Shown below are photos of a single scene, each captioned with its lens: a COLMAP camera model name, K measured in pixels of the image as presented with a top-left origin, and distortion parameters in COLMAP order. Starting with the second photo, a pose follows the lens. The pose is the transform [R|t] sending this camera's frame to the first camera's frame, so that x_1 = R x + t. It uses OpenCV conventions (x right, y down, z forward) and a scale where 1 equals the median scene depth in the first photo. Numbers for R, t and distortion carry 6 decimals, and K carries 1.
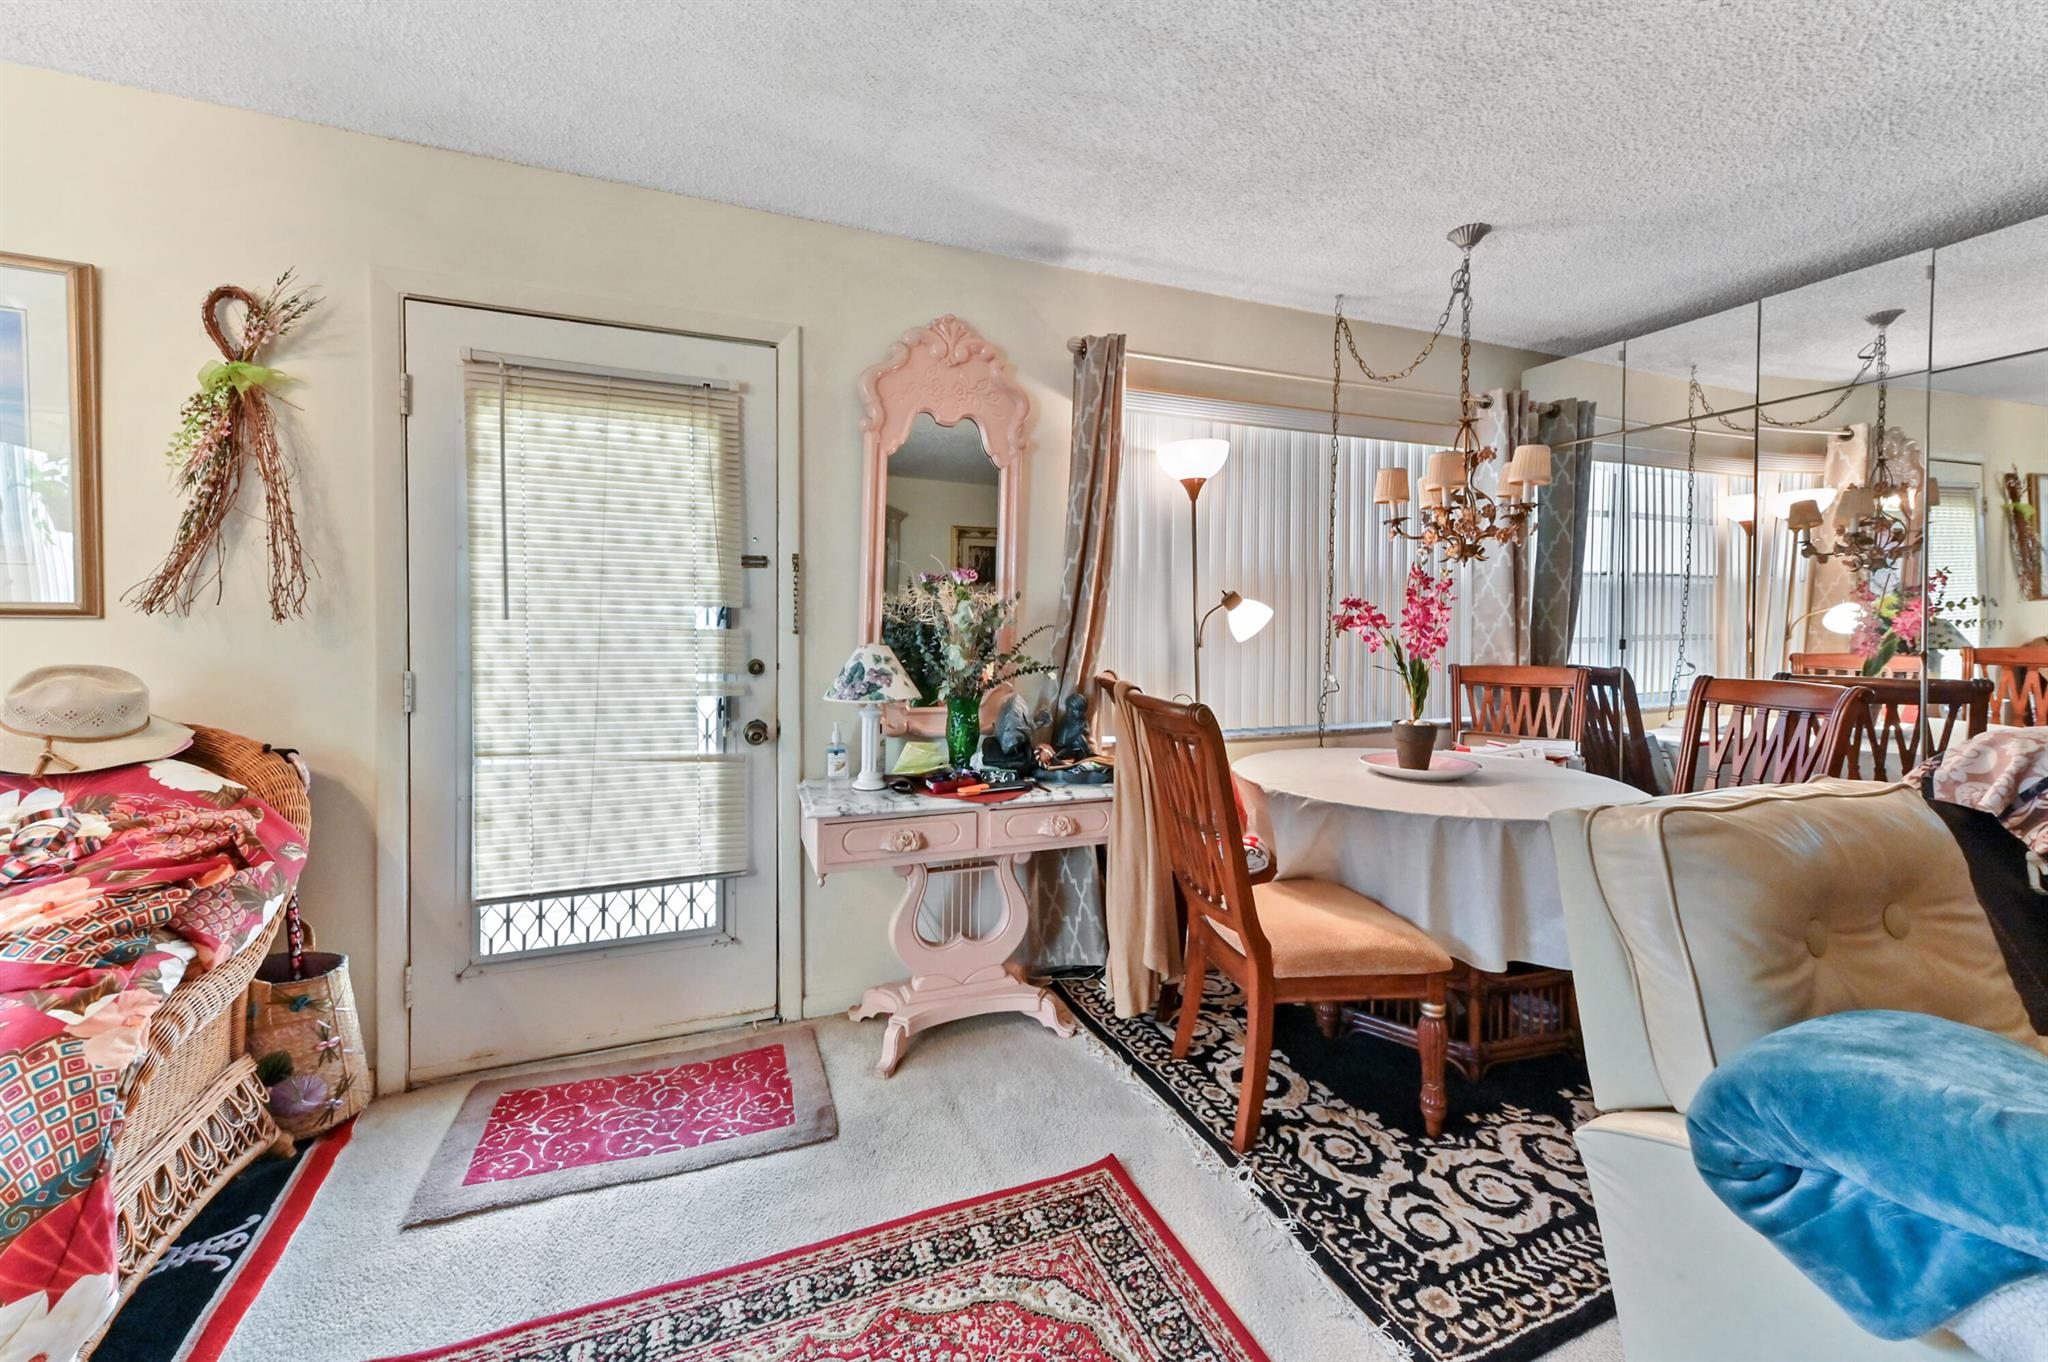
lens RADIAL K [[821.0, 0, 1033.9], [0, 821.0, 642.1], [0, 0, 1]] dist [0.014712, -0.000009]
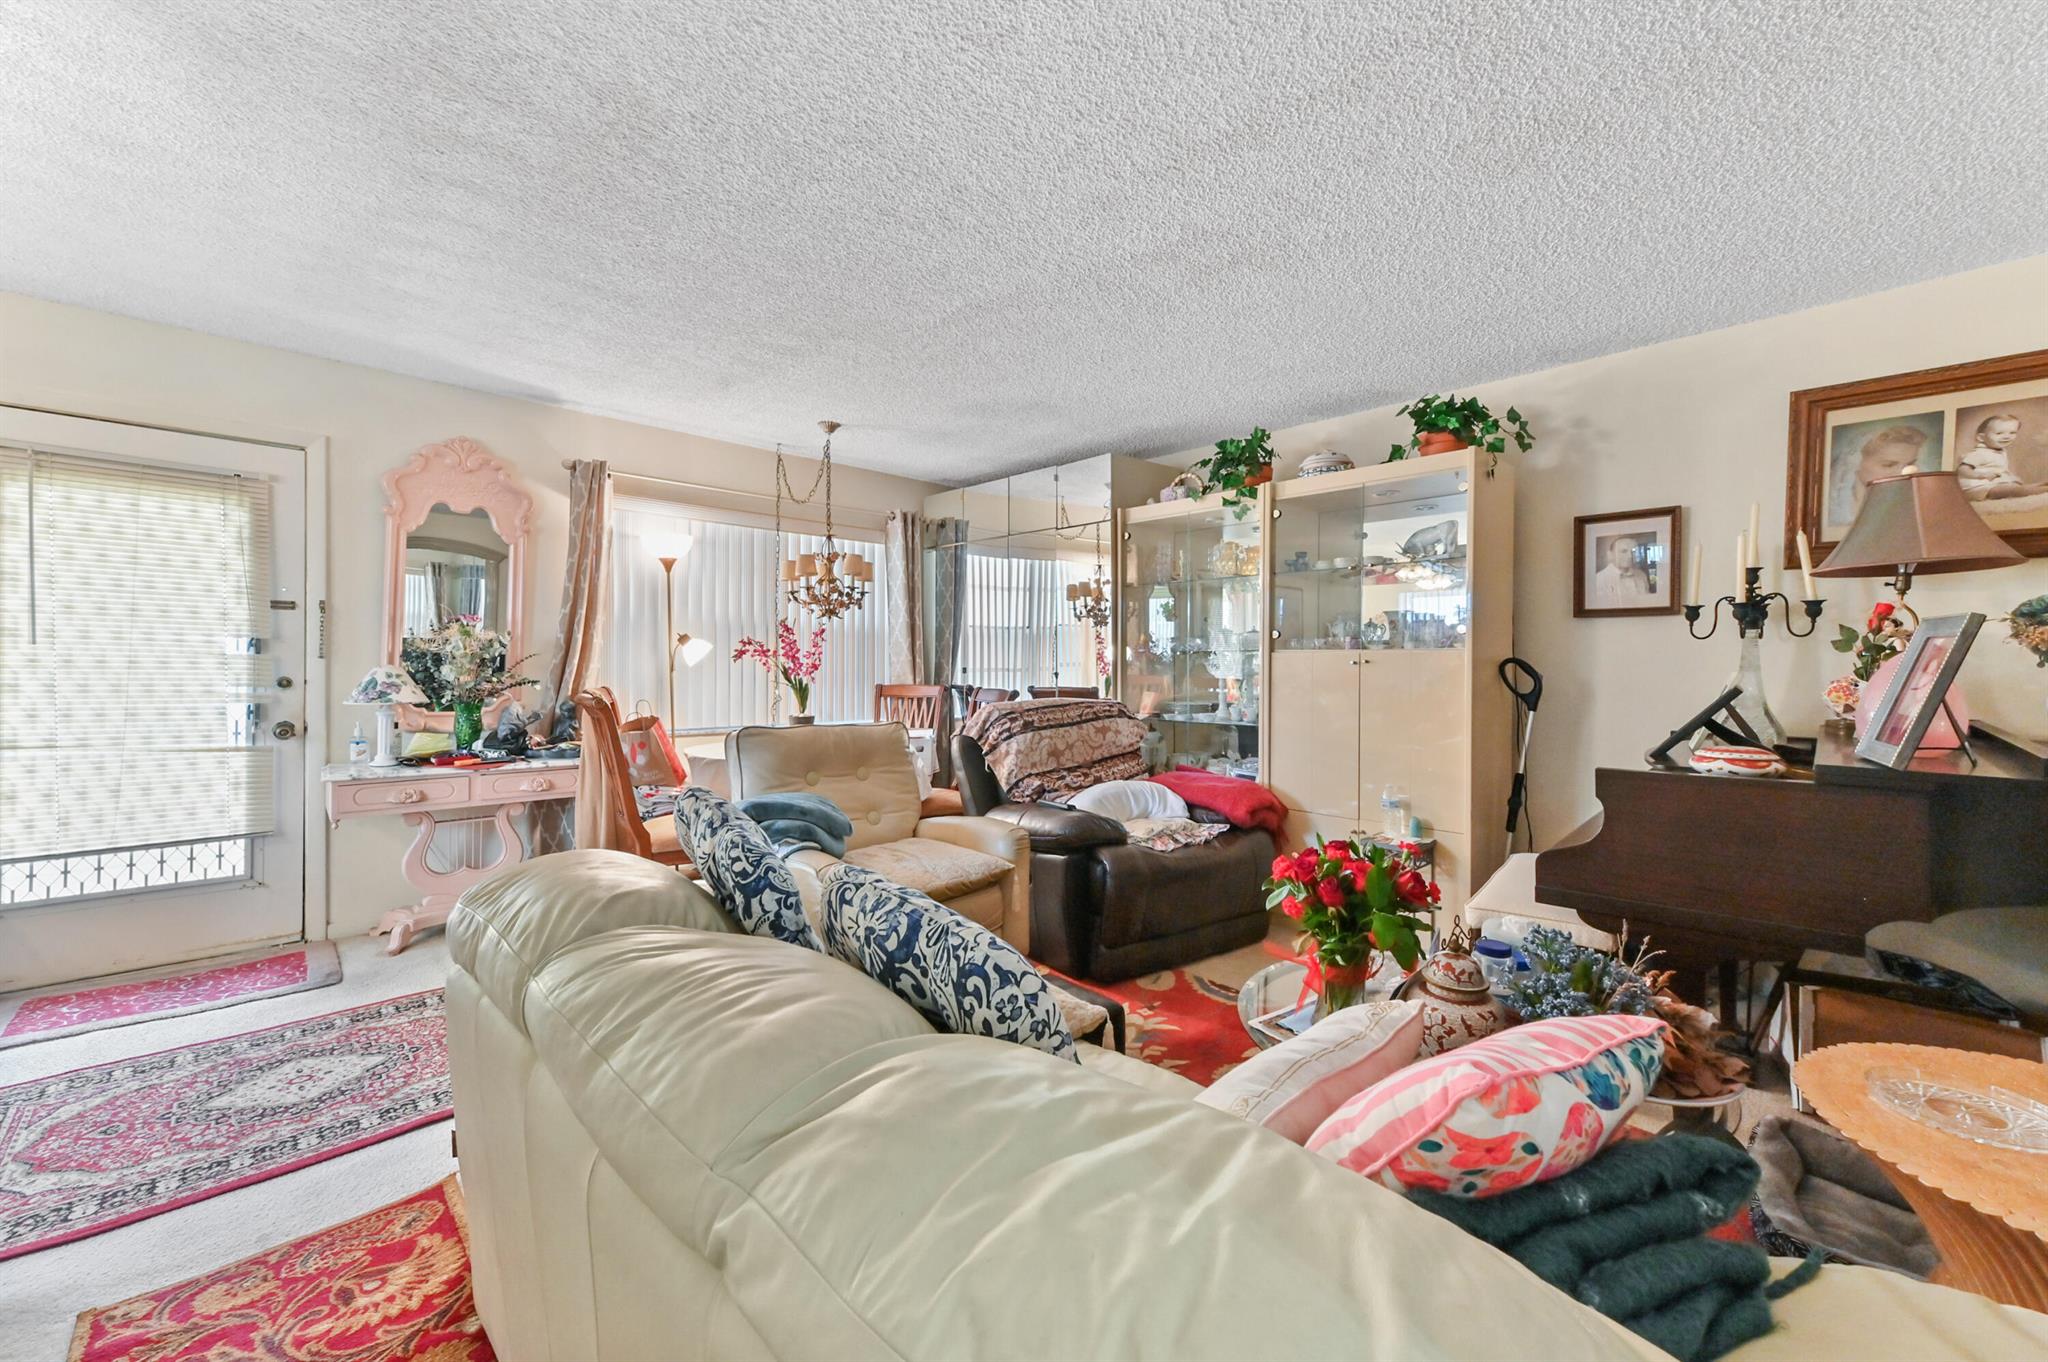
lens RADIAL K [[791.5, 0, 1016.0], [0, 791.5, 671.7], [0, 0, 1]] dist [0.014778, 0.000276]
pose [[0.932914, 0.000905, 0.360099, 0.327924], [0.003636, 0.999922, -0.011933, 0.034253], [-0.360082, 0.012442, 0.932838, -0.704364]]
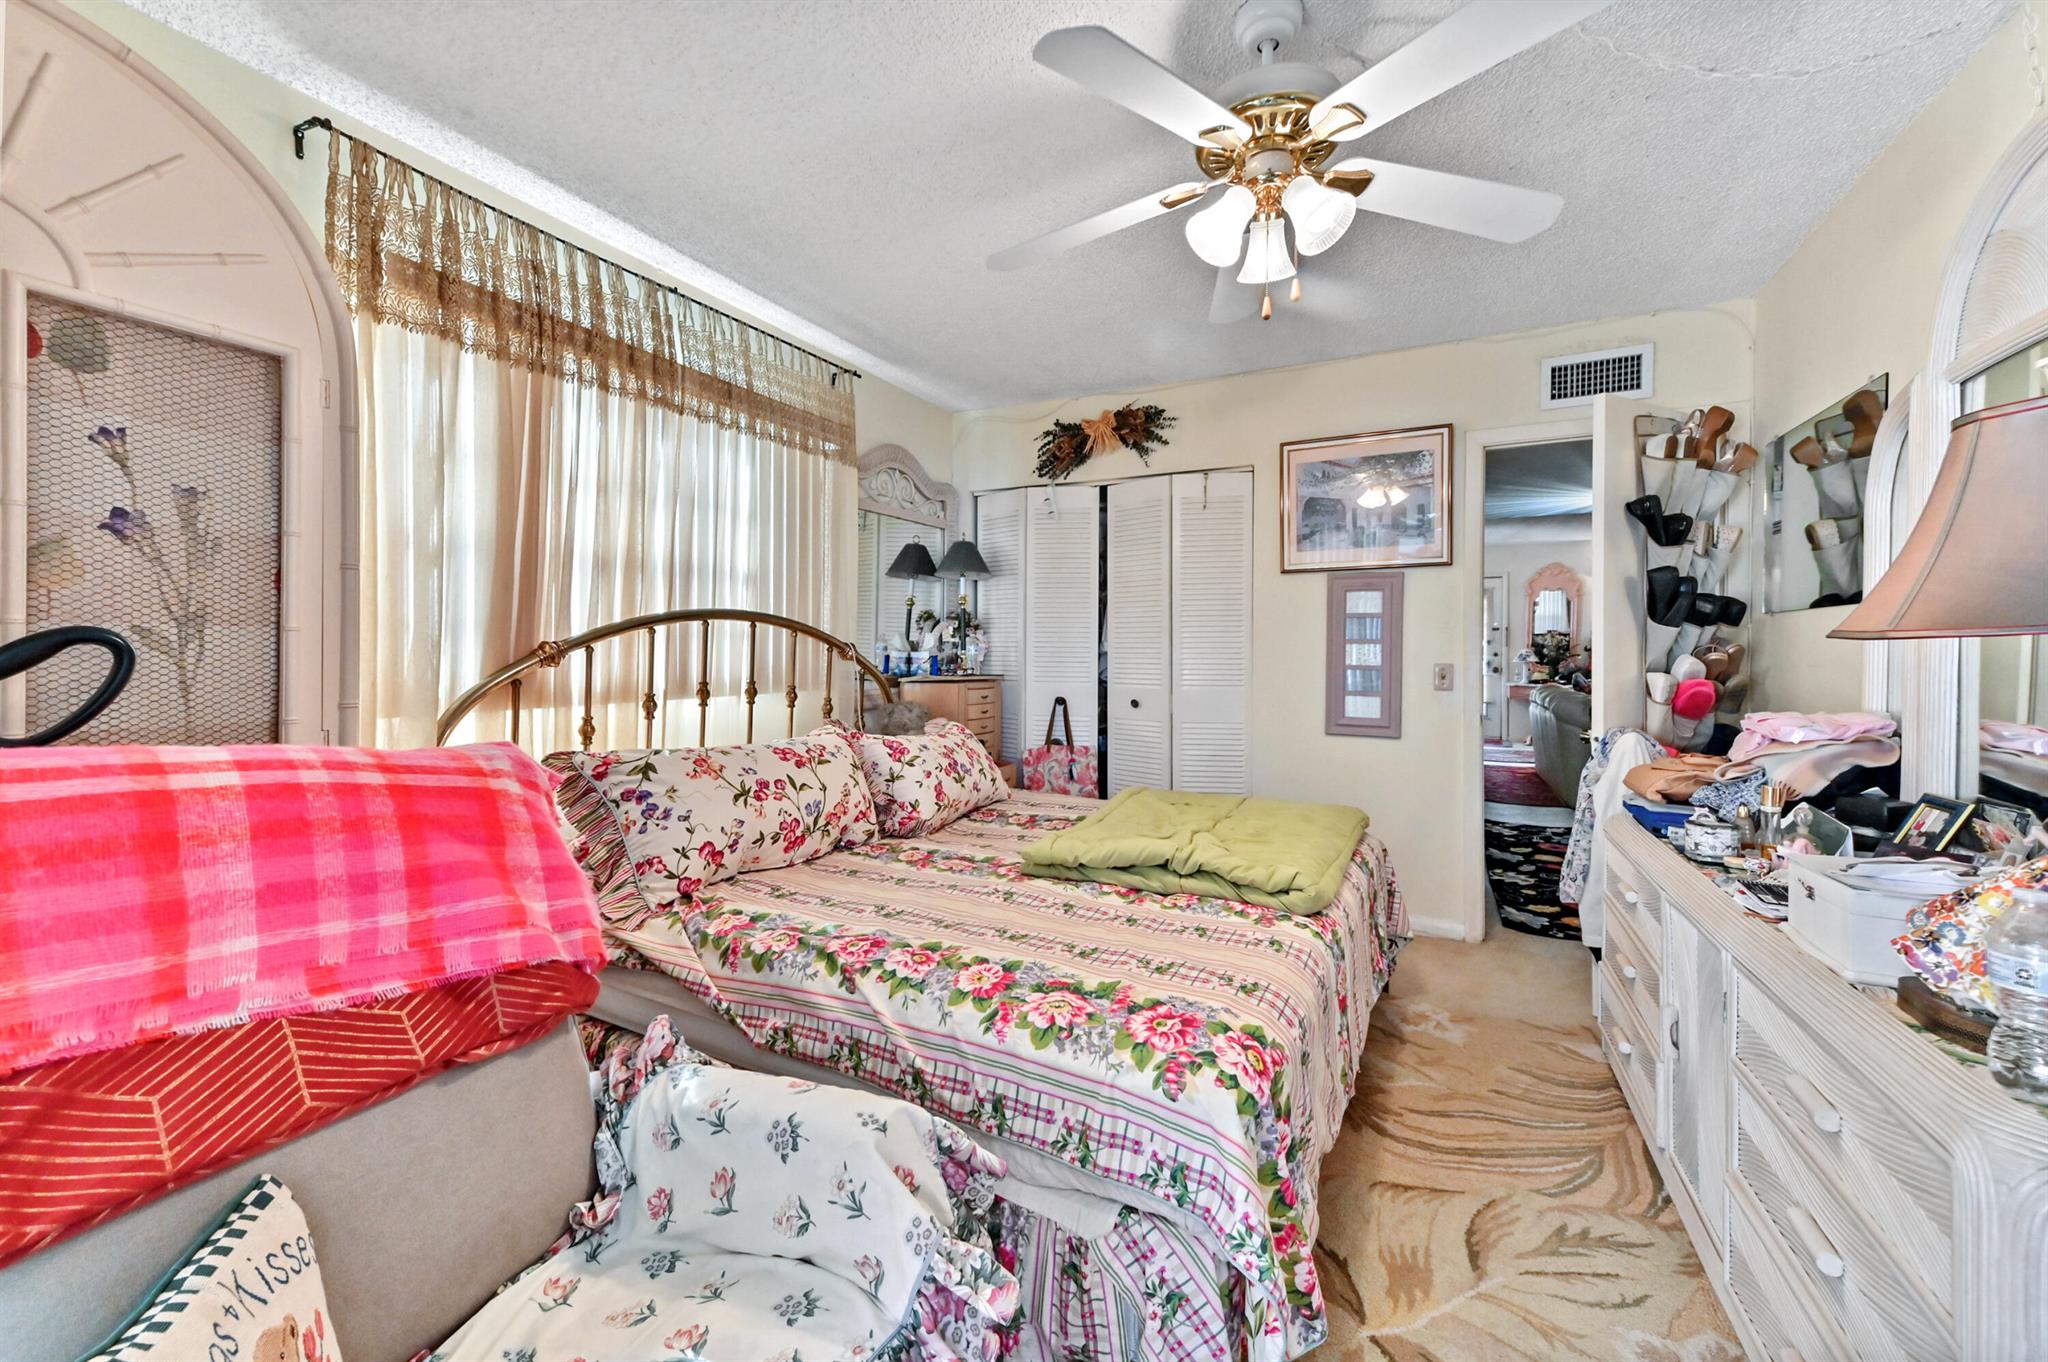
lens RADIAL K [[821.0, 0, 1033.9], [0, 821.0, 642.1], [0, 0, 1]] dist [0.014712, -0.000009]
pose [[0.656150, -0.002906, -0.754625, 1.327987], [-0.018102, 0.999644, -0.019590, 0.097174], [0.754413, 0.026514, 0.655864, -3.640906]]
